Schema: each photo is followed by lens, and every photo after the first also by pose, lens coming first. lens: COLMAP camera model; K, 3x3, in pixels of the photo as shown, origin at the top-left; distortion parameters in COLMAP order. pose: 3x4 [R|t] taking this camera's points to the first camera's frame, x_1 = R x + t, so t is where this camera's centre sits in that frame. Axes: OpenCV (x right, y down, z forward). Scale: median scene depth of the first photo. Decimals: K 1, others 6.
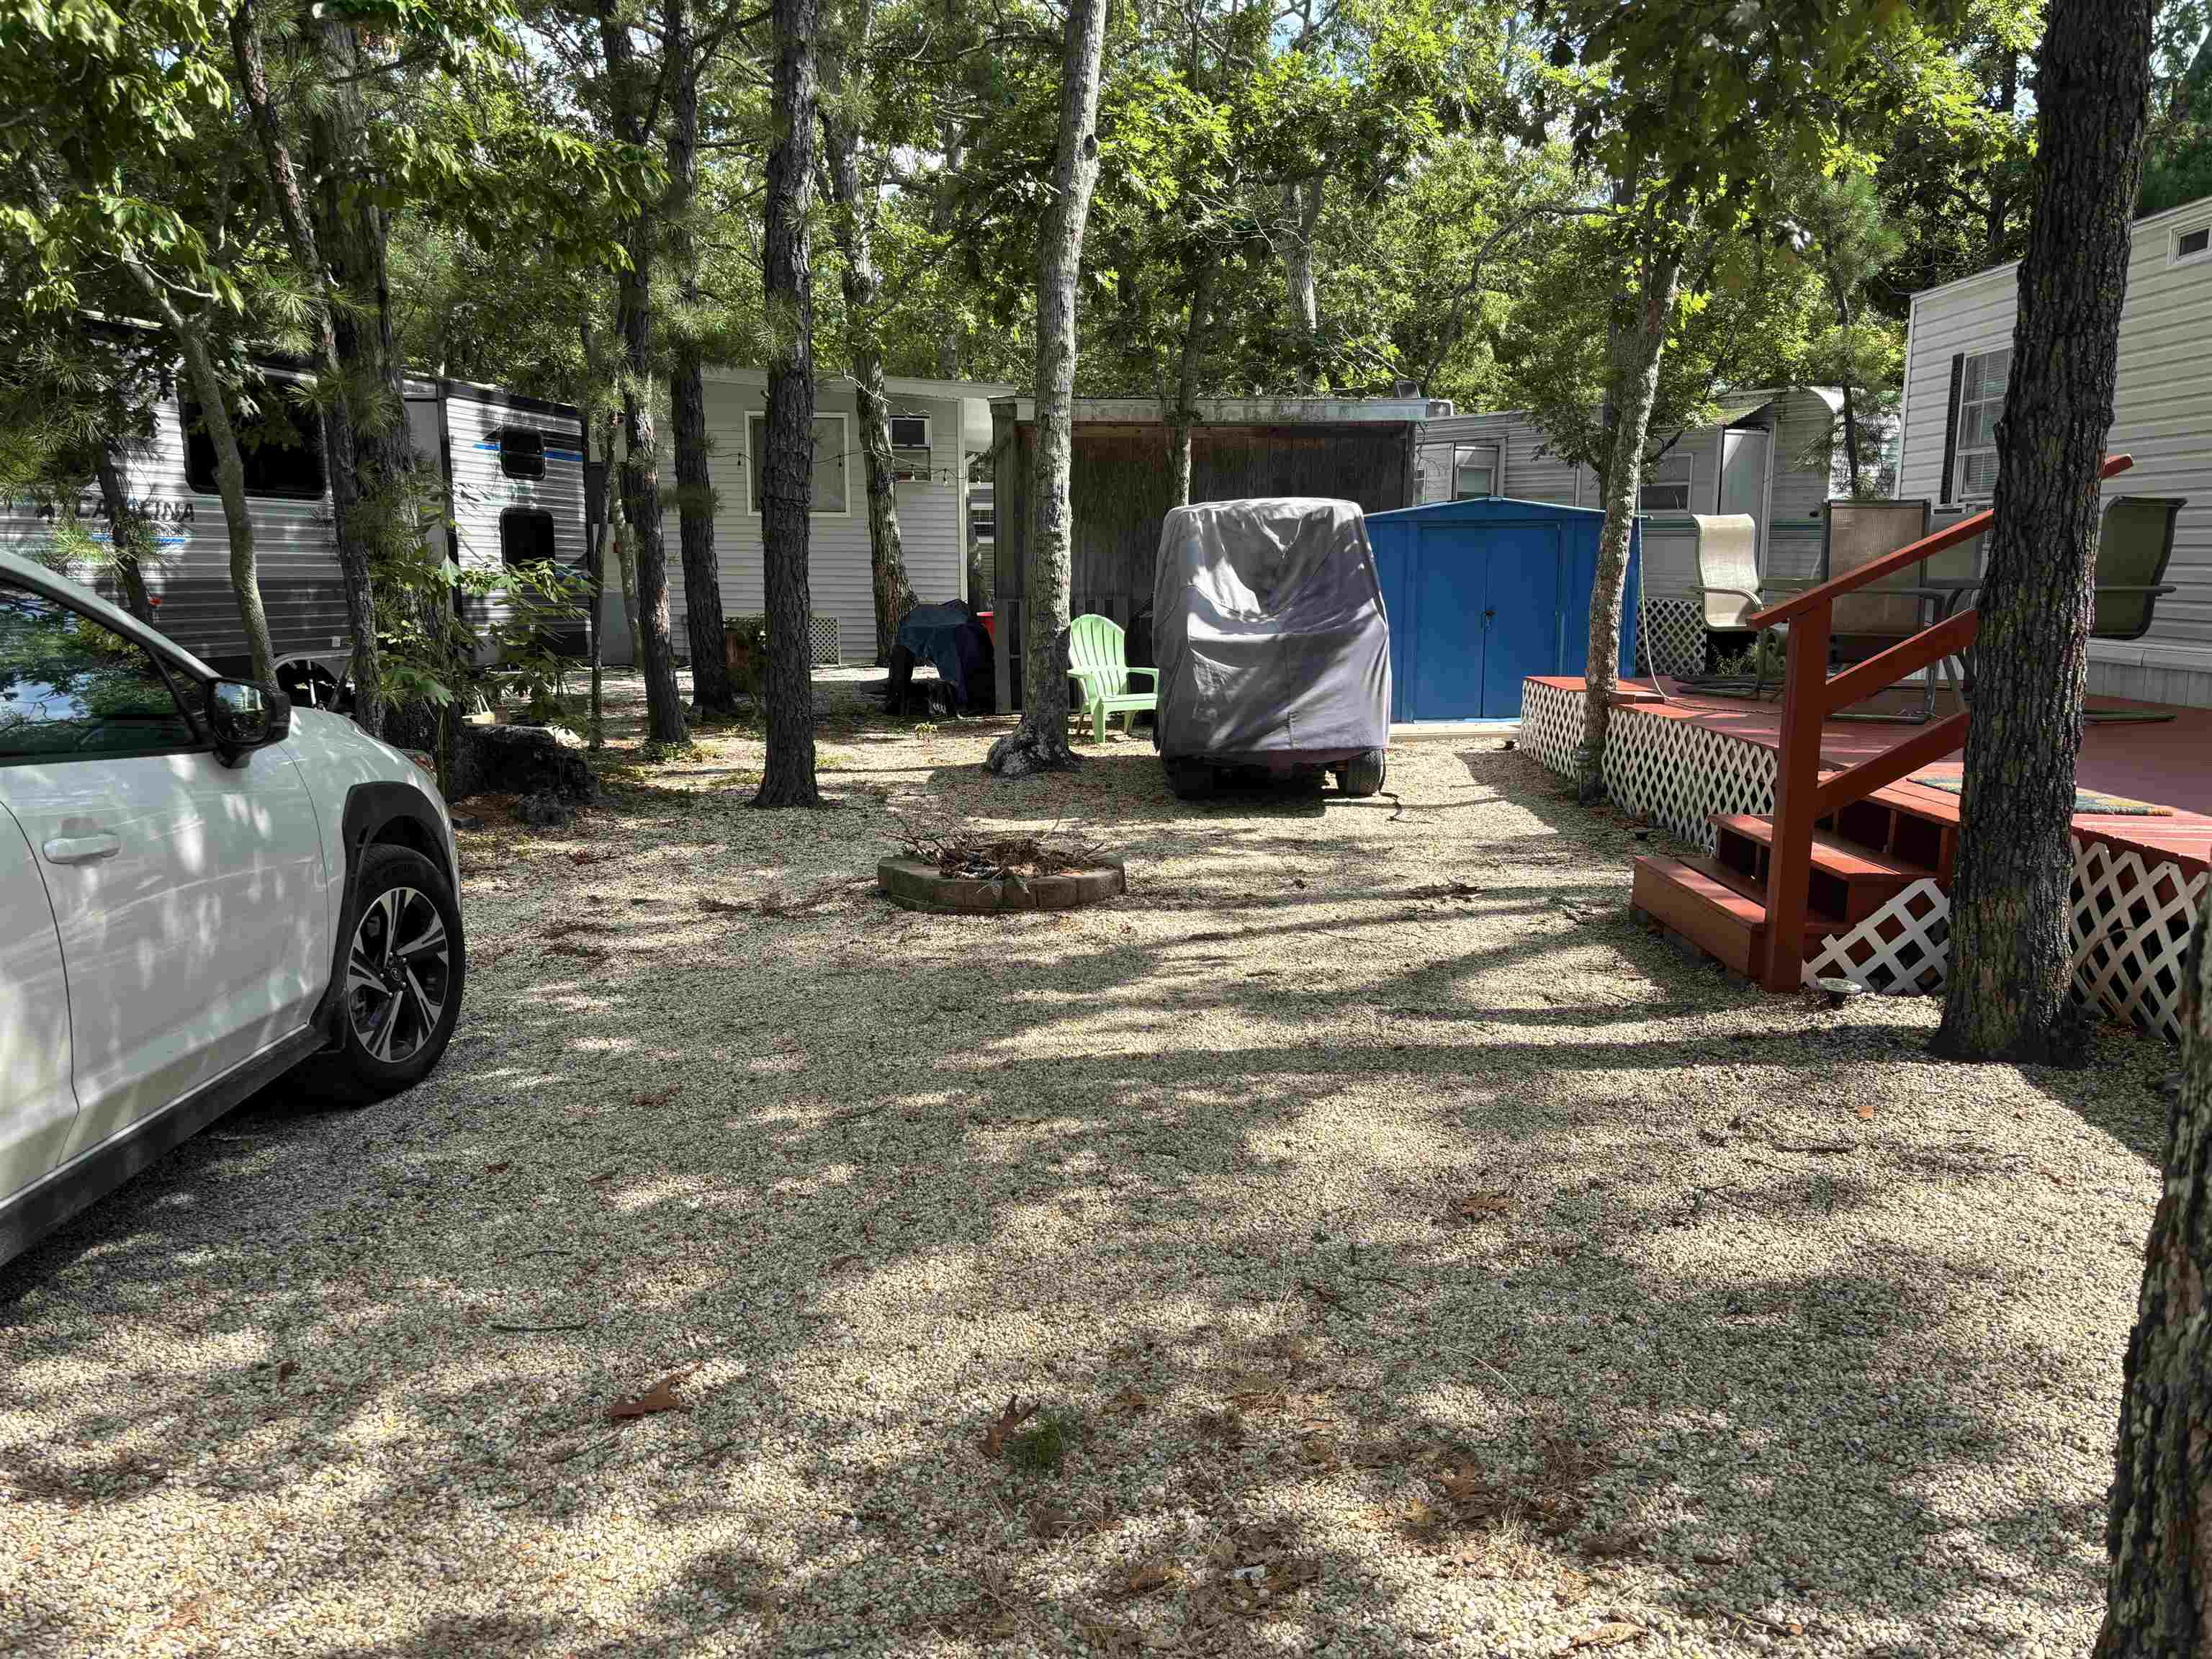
lens RADIAL K [[1647.5, 0, 1112.0], [0, 1647.5, 834.8], [0, 0, 1]] dist [0.031817, -0.045602]
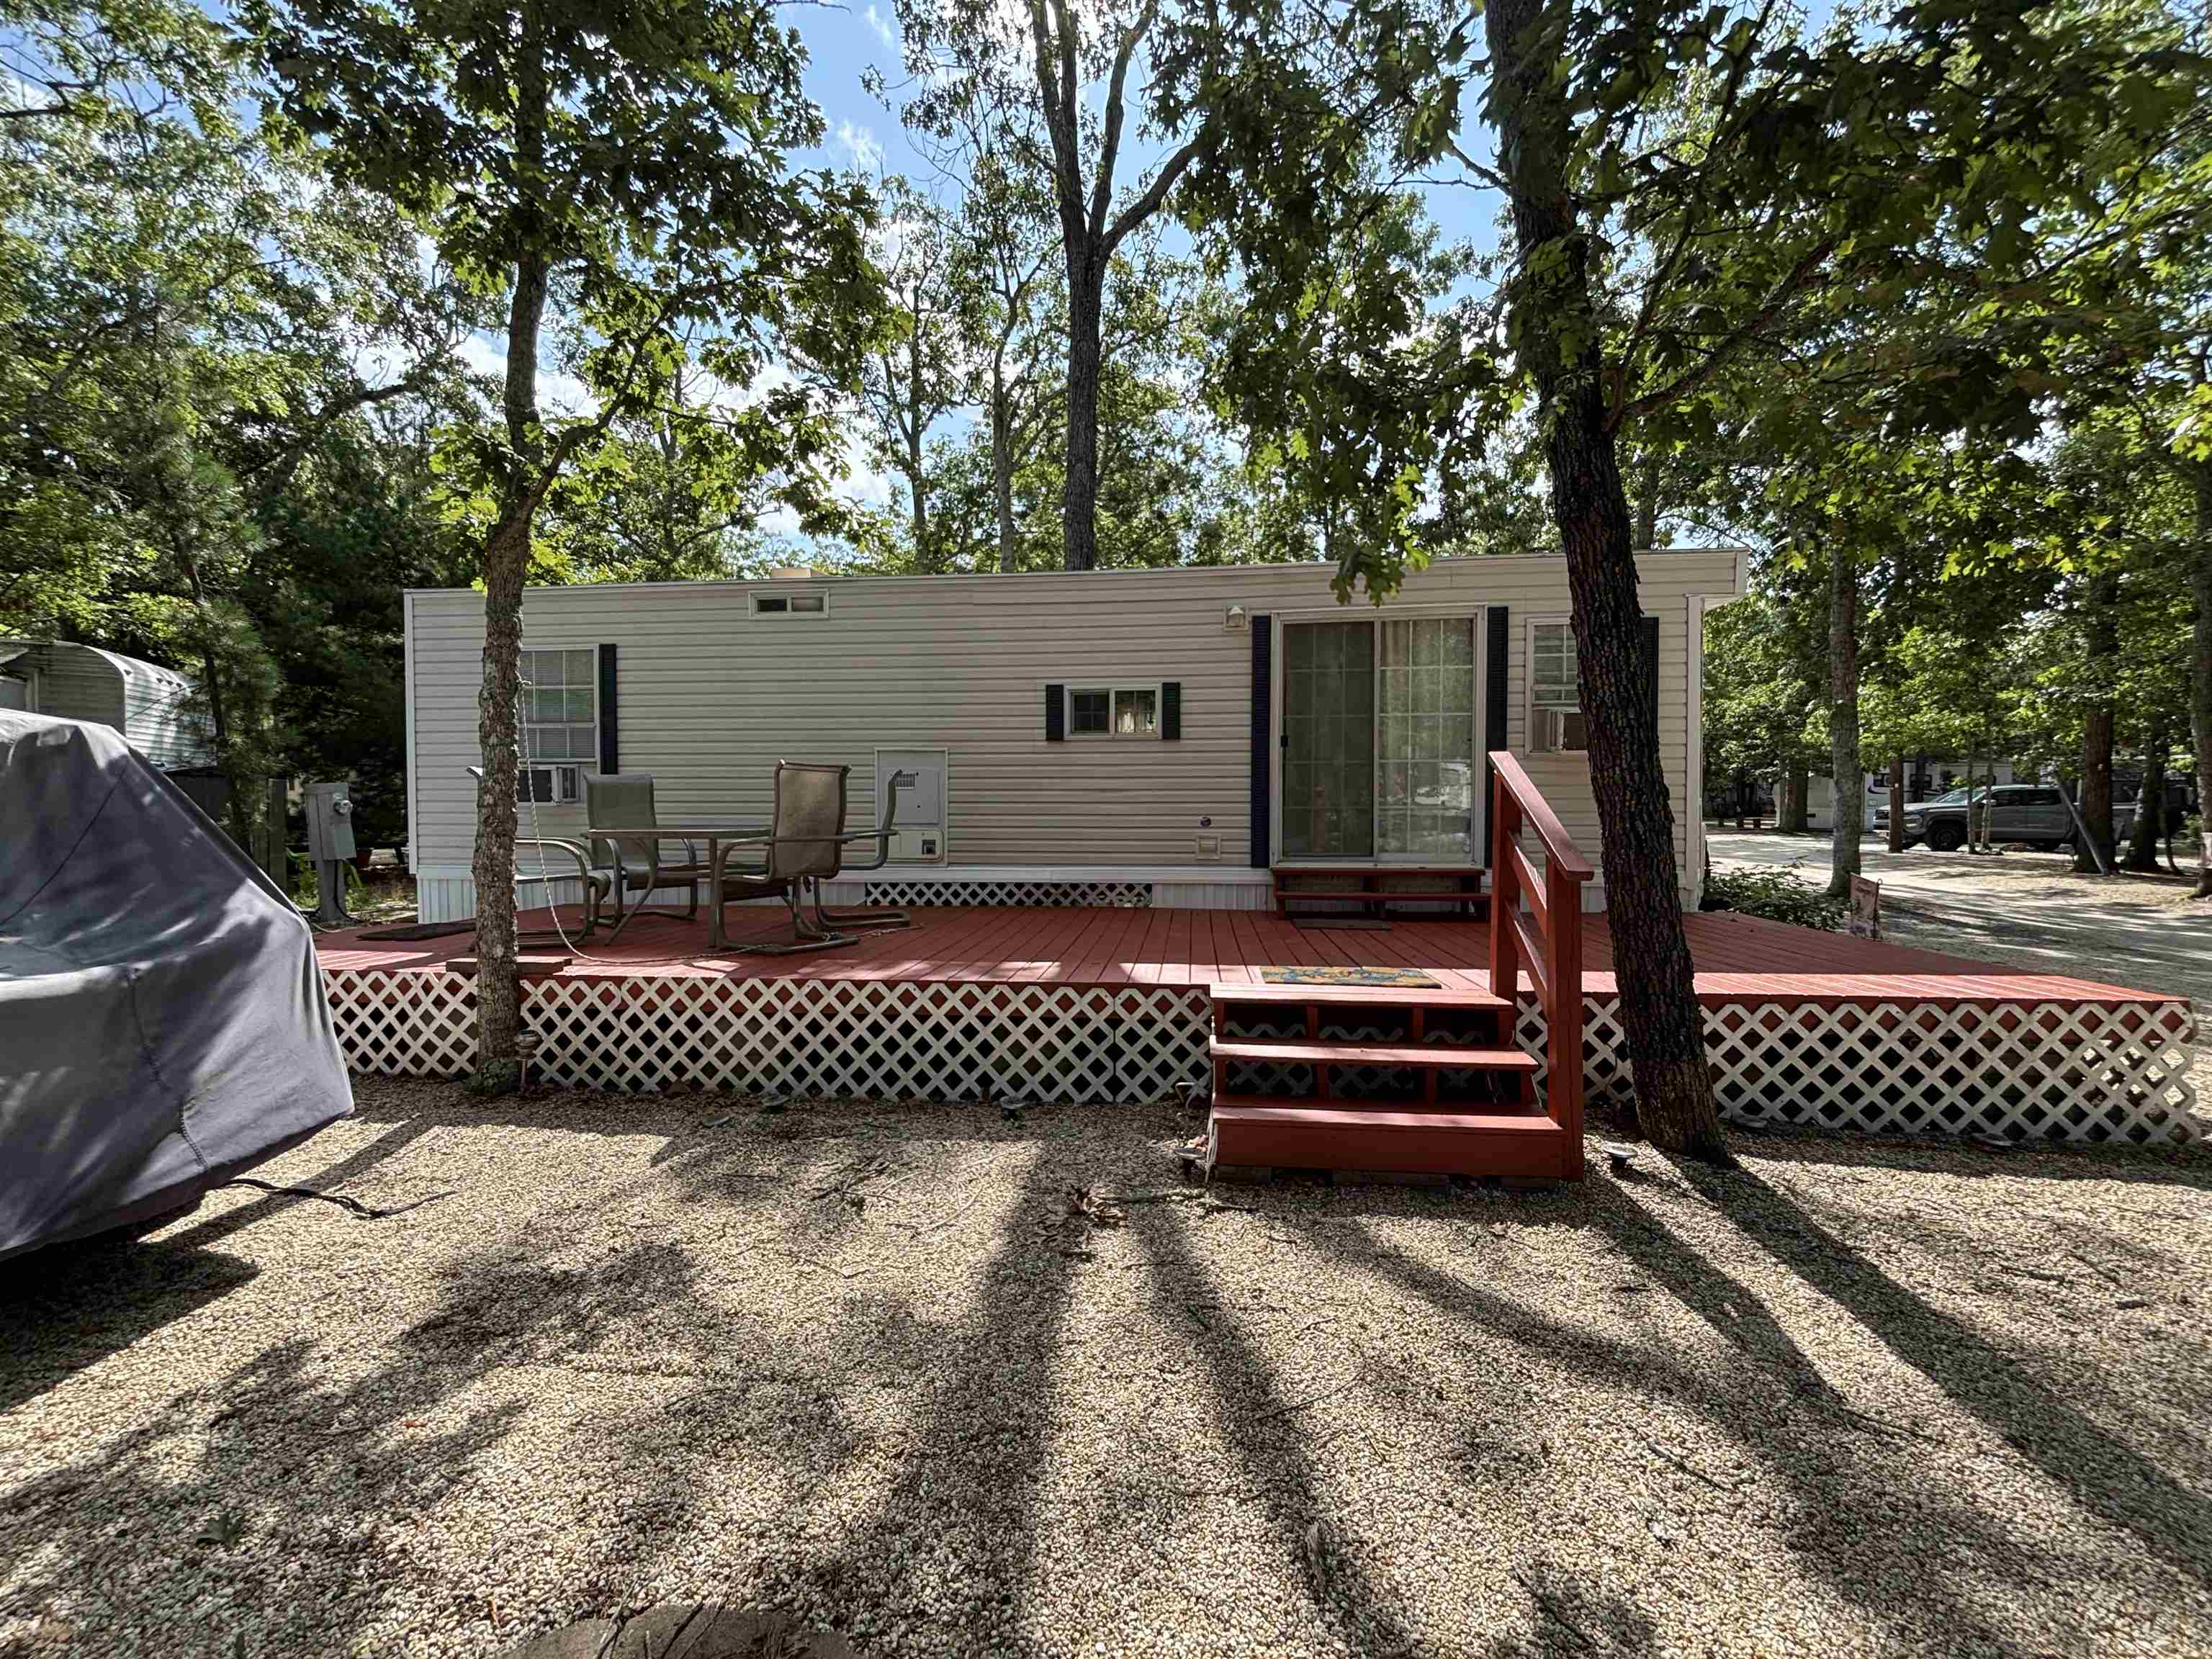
lens RADIAL K [[893.4, 0, 1106.0], [0, 893.4, 829.5], [0, 0, 1]] dist [-0.014400, 0.009155]
pose [[0.114110, -0.026928, 0.993103, -0.264120], [0.161866, 0.986779, 0.008158, -0.212160], [-0.980193, 0.159818, 0.116960, 1.210861]]
